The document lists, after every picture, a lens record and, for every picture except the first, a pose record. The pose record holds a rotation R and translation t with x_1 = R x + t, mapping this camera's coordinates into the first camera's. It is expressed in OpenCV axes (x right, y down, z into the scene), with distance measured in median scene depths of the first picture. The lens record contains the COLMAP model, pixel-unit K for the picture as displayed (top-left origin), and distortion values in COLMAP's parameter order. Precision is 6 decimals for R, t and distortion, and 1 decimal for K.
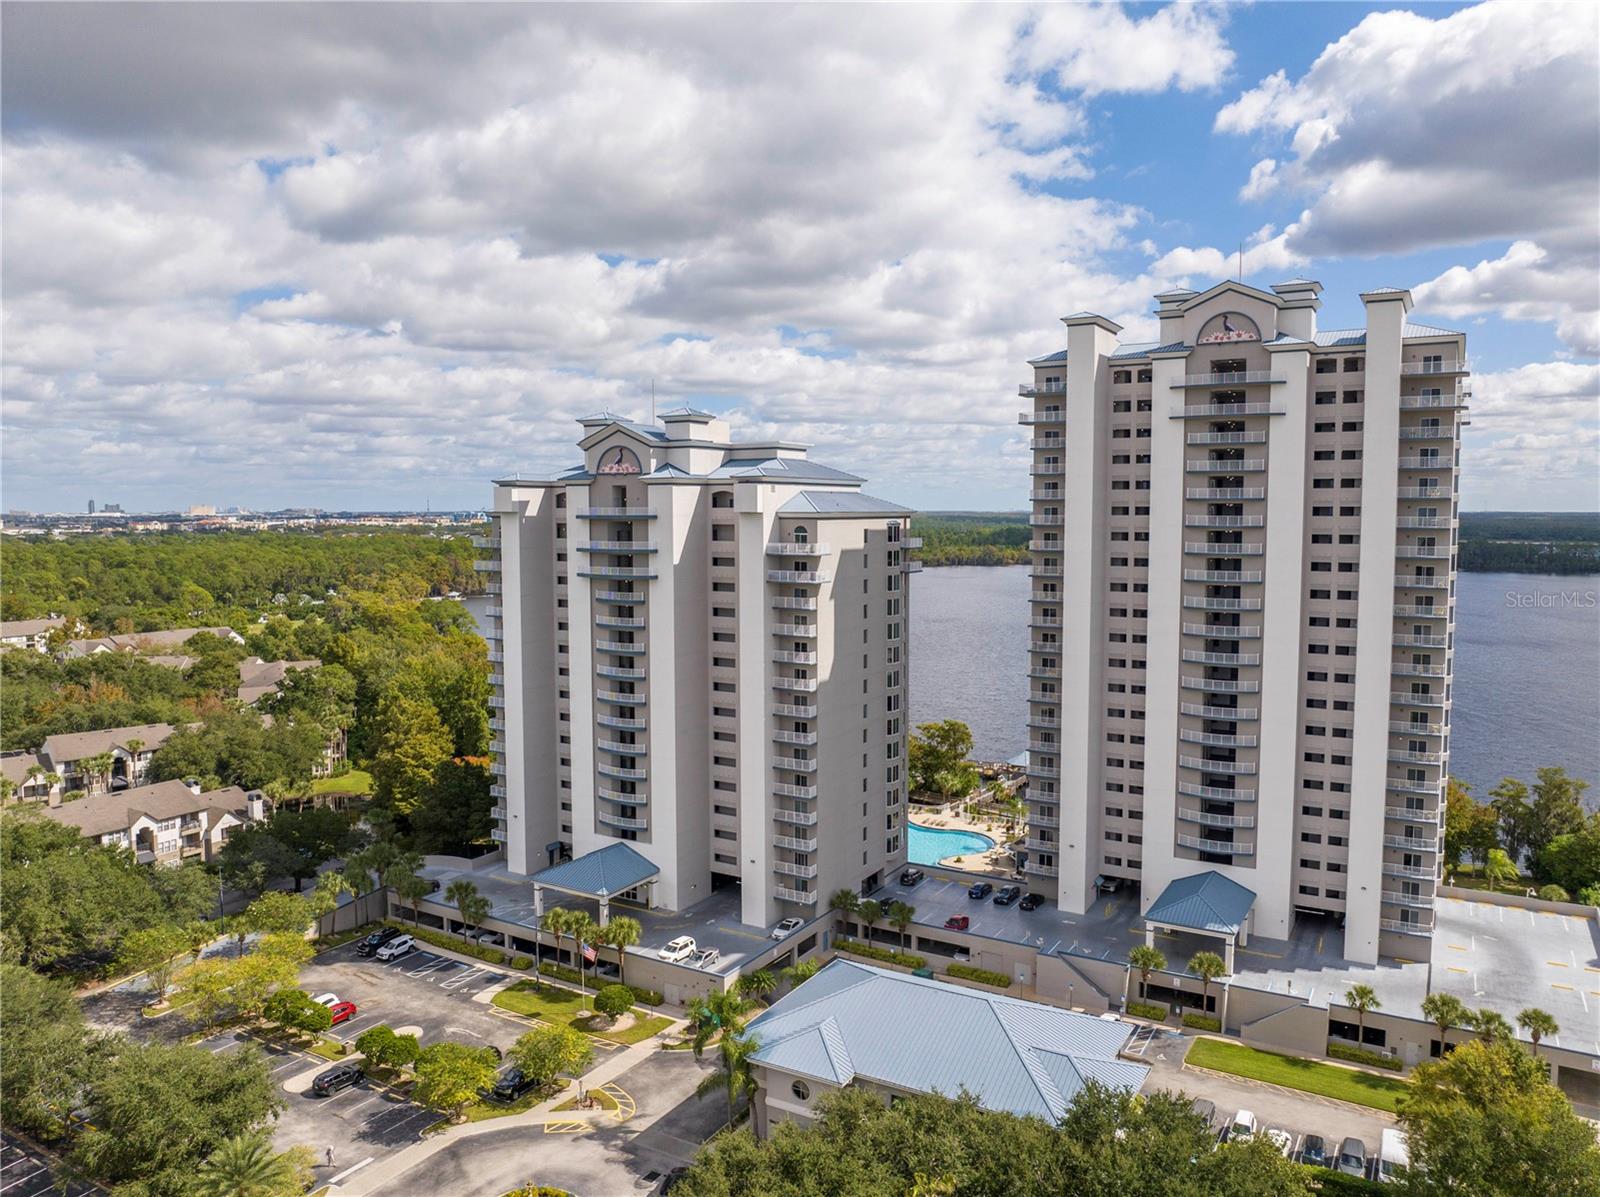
lens RADIAL K [[1132.0, 0, 805.1], [0, 1132.0, 588.8], [0, 0, 1]] dist [-0.026259, -0.027895]
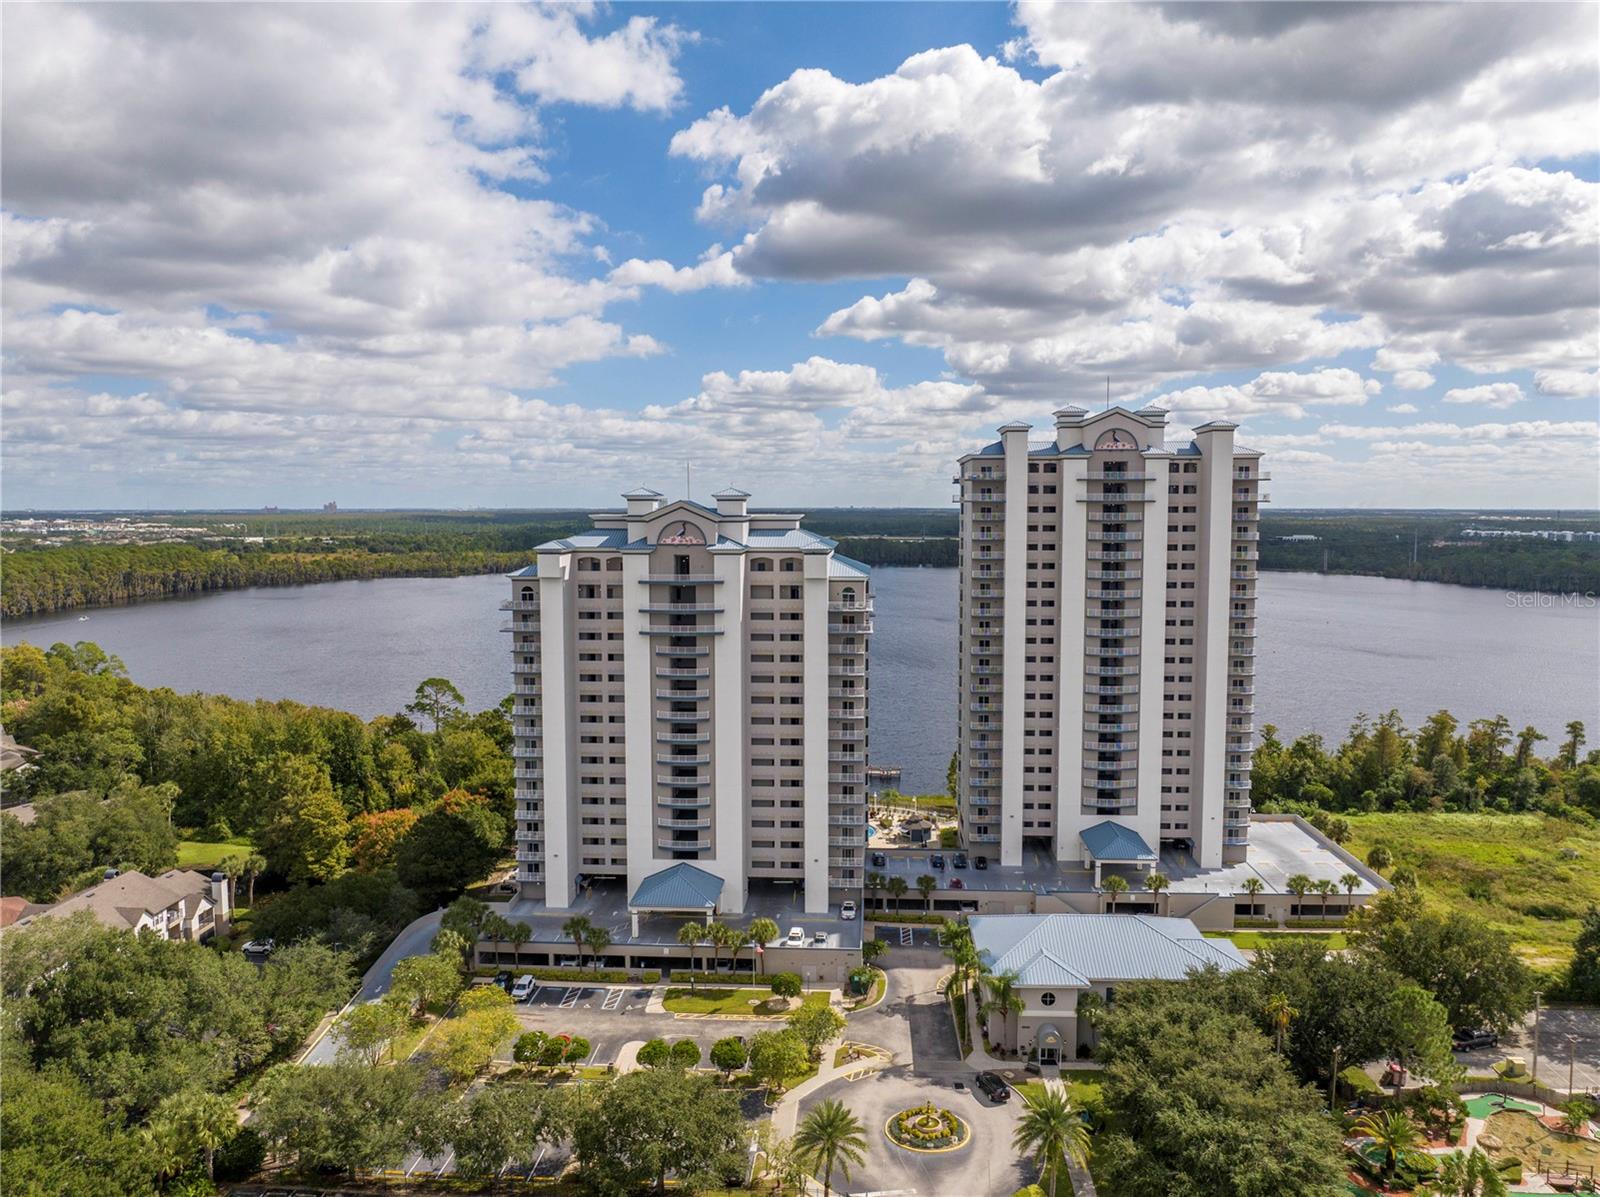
lens RADIAL K [[1129.0, 0, 804.8], [0, 1129.0, 571.8], [0, 0, 1]] dist [-0.038468, 0.000666]
pose [[0.890423, -0.027750, 0.454286, -0.313419], [0.033222, 0.999440, -0.004067, -0.035290], [-0.453919, 0.018714, 0.890846, -0.047519]]
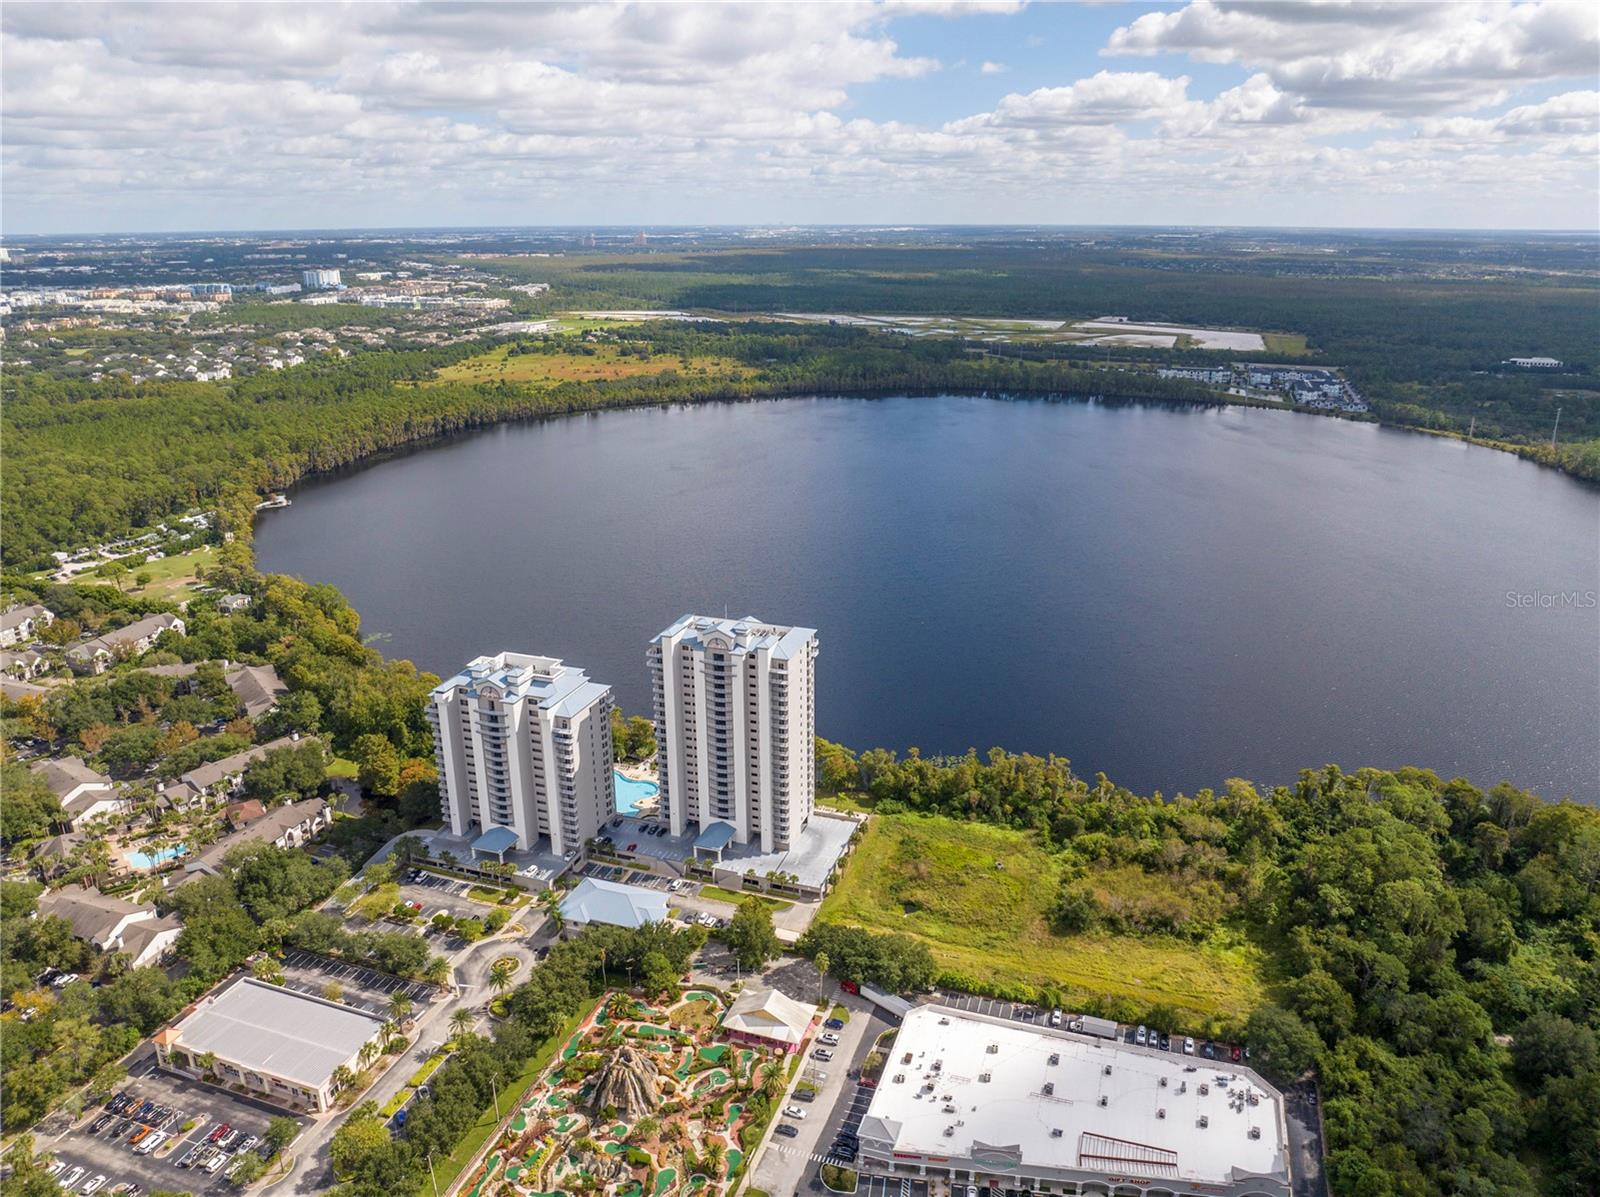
lens RADIAL K [[1136.6, 0, 809.3], [0, 1136.6, 589.9], [0, 0, 1]] dist [-0.040952, 0.003584]
pose [[0.979735, -0.064144, 0.189752, 0.038562], [0.015483, 0.968755, 0.247536, -0.518401], [-0.199701, -0.239582, 0.950116, -0.821389]]
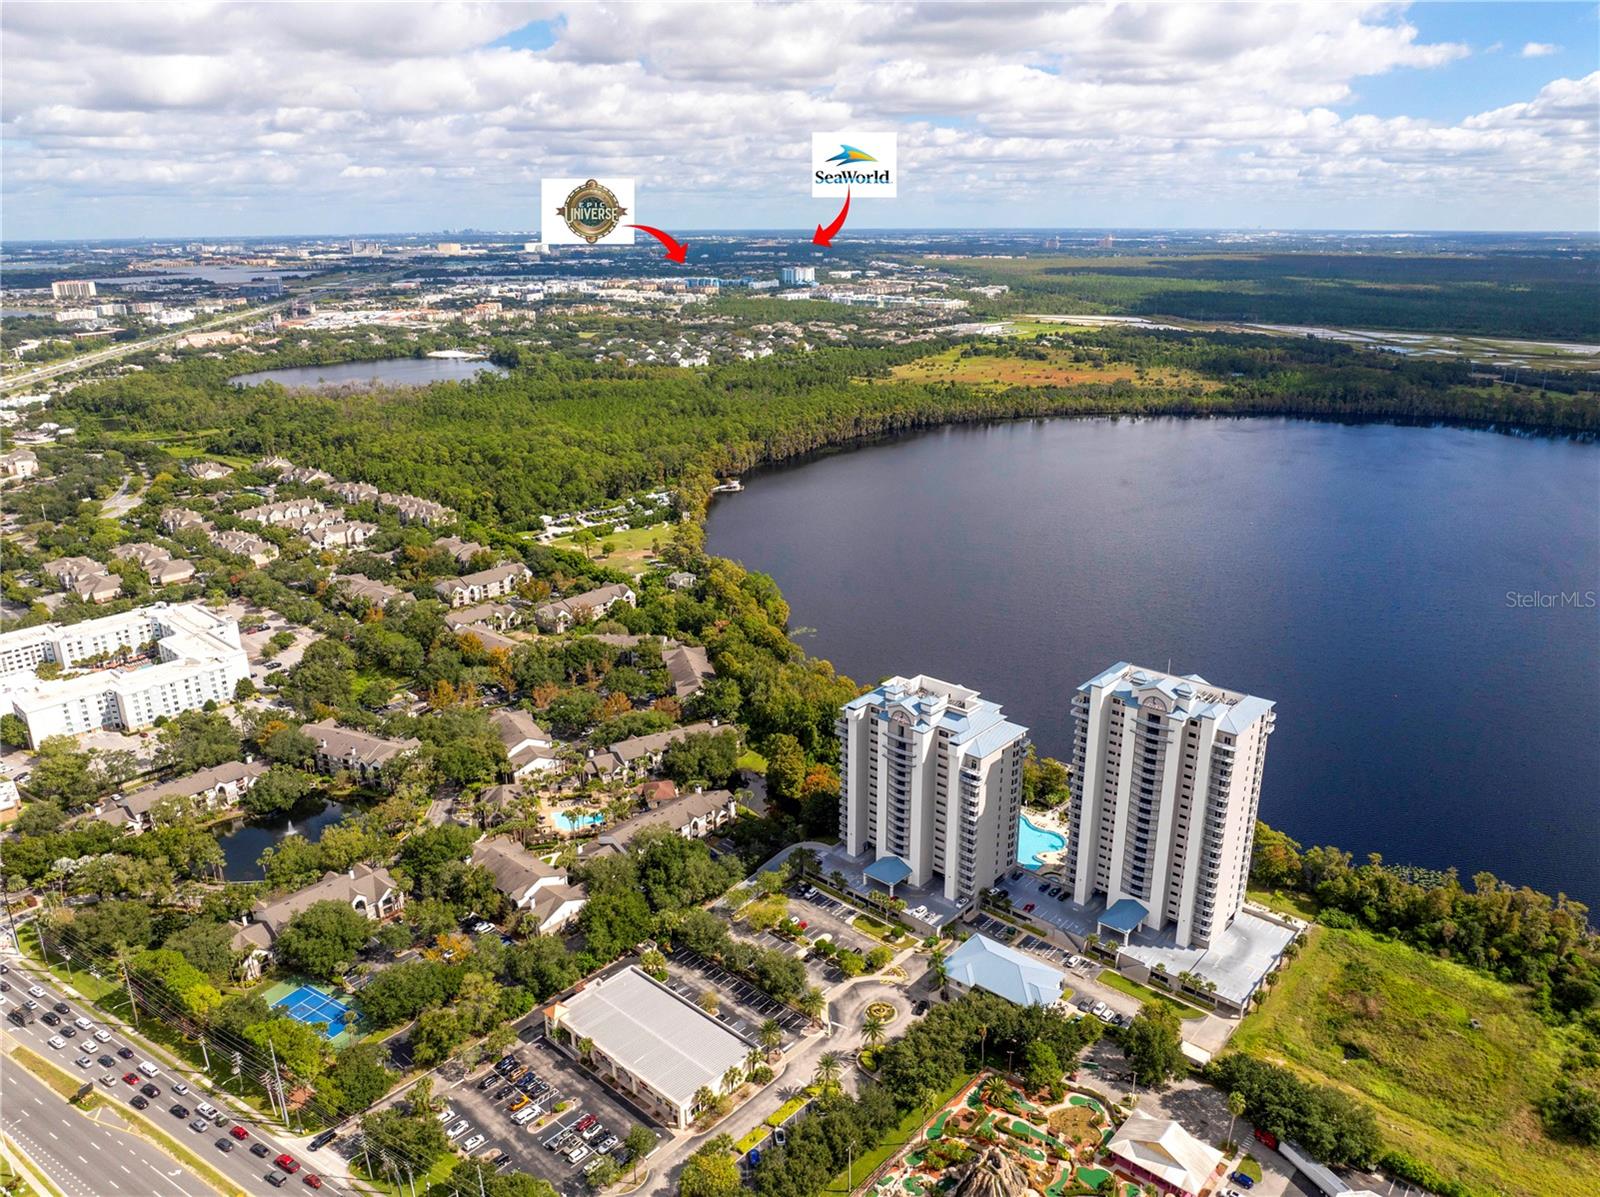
lens RADIAL K [[1132.0, 0, 805.1], [0, 1132.0, 588.8], [0, 0, 1]] dist [-0.026259, -0.027895]
pose [[0.982077, 0.053976, -0.180584, 0.030685], [-0.008399, 0.969698, 0.244163, -0.526383], [0.188291, -0.238270, 0.952772, -0.698565]]
